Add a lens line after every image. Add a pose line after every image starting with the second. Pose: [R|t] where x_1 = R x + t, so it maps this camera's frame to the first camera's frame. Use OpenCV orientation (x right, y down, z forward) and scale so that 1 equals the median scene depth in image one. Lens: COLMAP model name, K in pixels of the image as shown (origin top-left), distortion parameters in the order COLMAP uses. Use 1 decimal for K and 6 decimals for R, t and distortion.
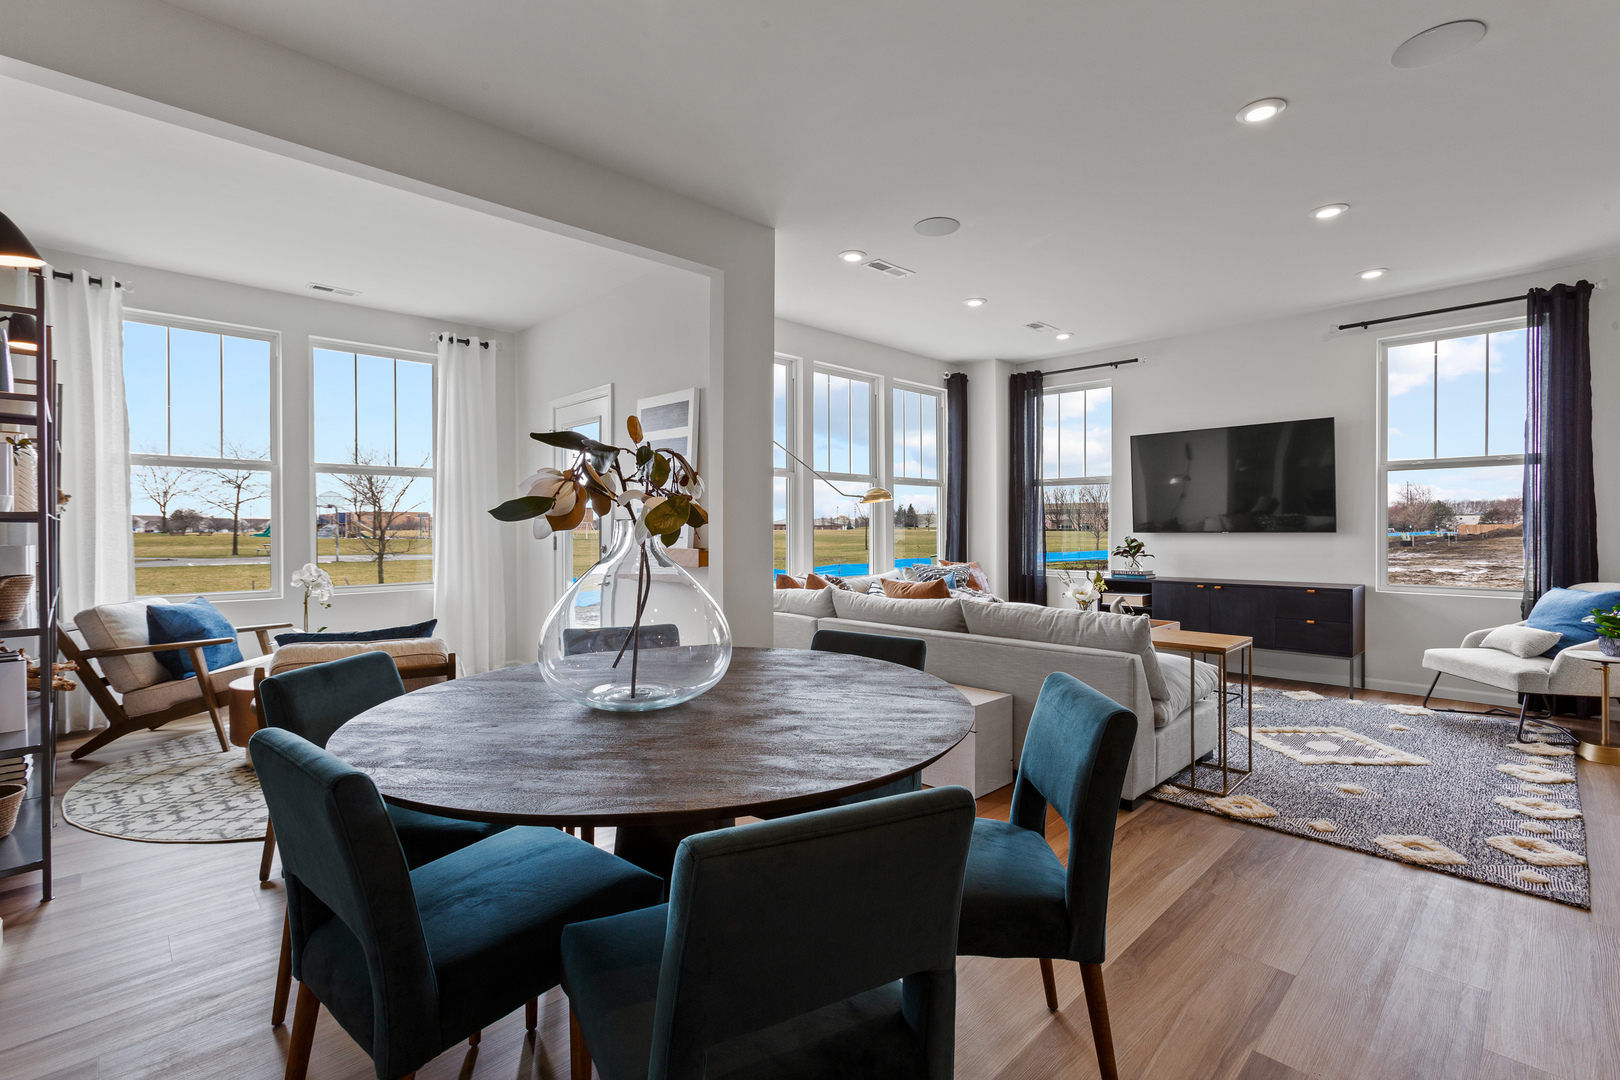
lens RADIAL K [[731.2, 0, 813.6], [0, 731.2, 541.8], [0, 0, 1]] dist [-0.002827, 0.003399]
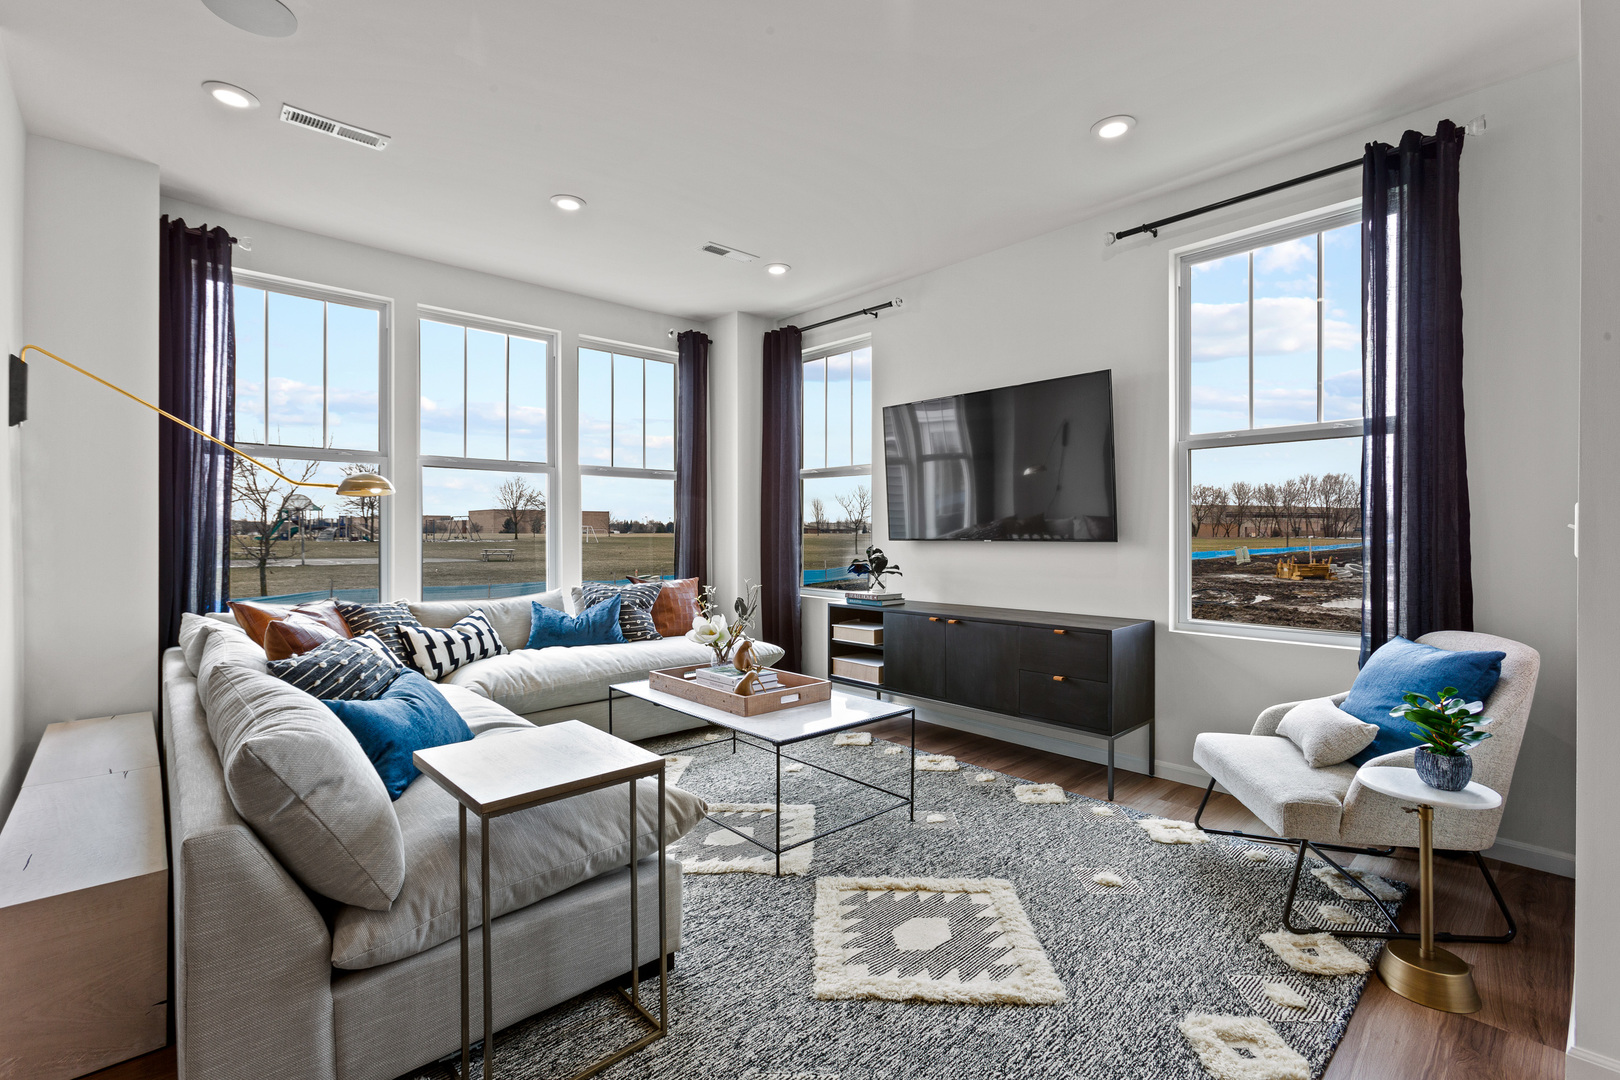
lens RADIAL K [[731.2, 0, 806.9], [0, 731.2, 537.9], [0, 0, 1]] dist [-0.002827, 0.003399]
pose [[0.999398, 0.001950, -0.034630, 0.458039], [-0.002317, 0.999941, -0.010578, -0.008837], [0.034607, 0.010652, 0.999344, 0.323243]]
